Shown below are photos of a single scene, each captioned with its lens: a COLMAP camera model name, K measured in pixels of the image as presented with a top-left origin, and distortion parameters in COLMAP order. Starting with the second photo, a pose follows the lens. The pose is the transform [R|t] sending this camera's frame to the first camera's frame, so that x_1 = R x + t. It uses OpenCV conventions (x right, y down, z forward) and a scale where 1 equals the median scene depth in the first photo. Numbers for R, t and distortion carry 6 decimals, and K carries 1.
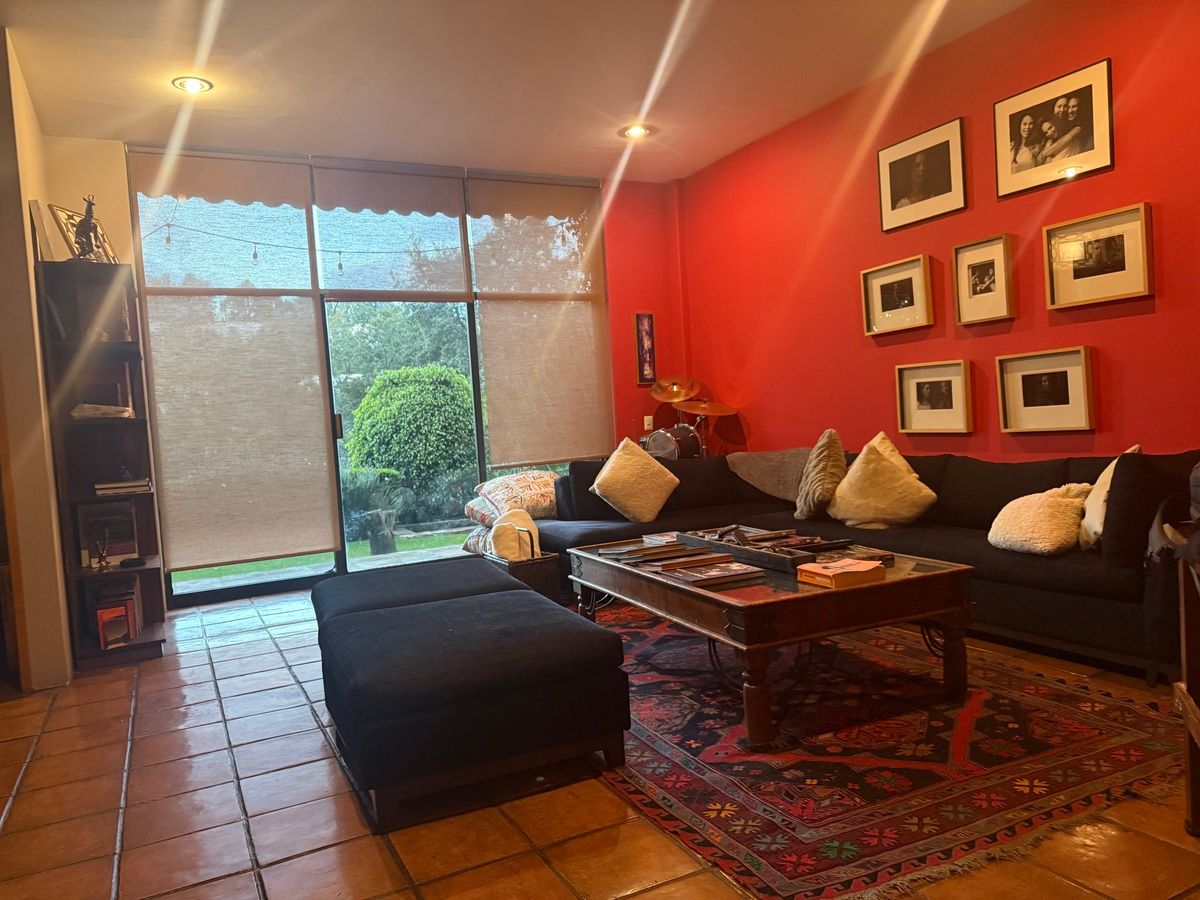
lens RADIAL K [[844.2, 0, 604.5], [0, 844.2, 446.6], [0, 0, 1]] dist [0.058751, 0.000443]
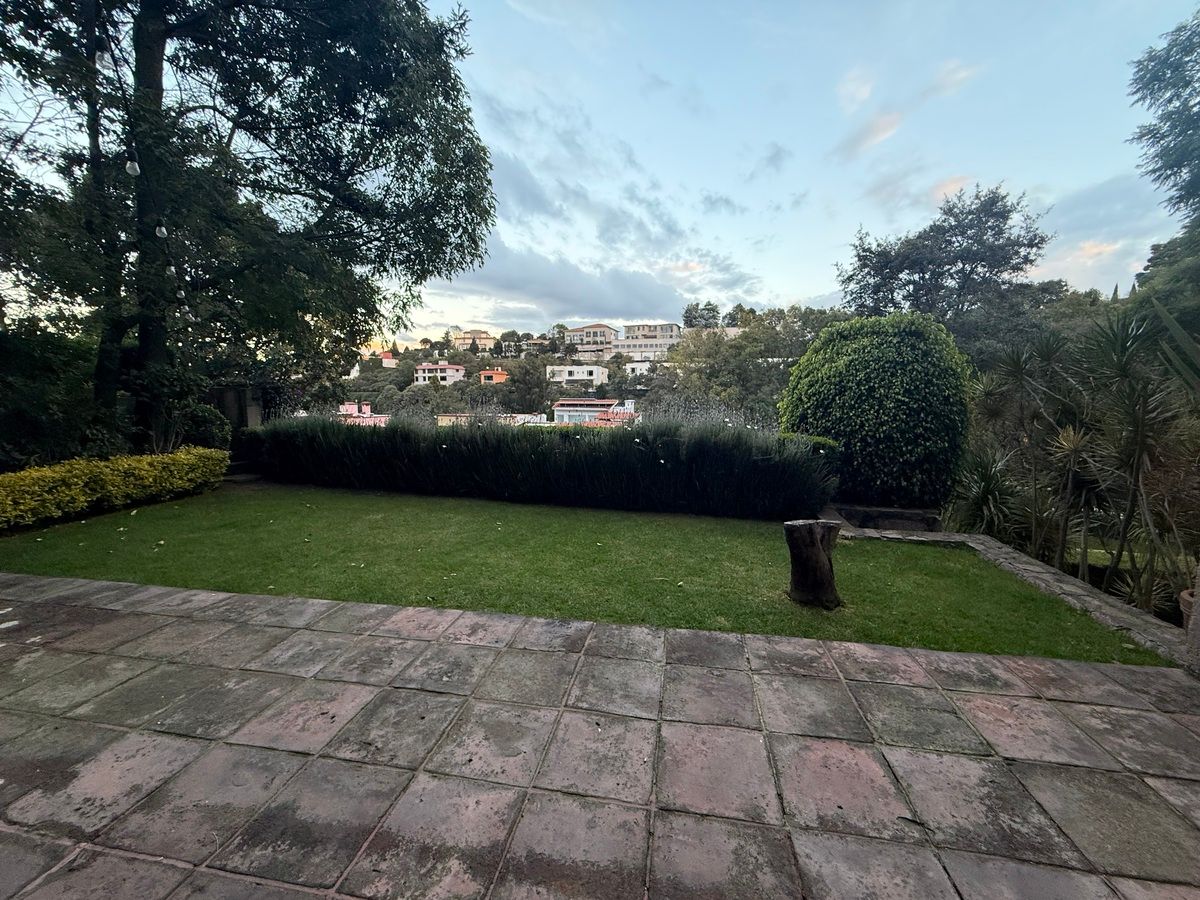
lens RADIAL K [[481.6, 0, 596.2], [0, 481.6, 454.5], [0, 0, 1]] dist [0.004757, -0.001065]
pose [[0.785336, 0.136673, -0.603794, -0.139377], [-0.071121, 0.988786, 0.131315, -0.003583], [0.614971, -0.060184, 0.786250, 0.476519]]
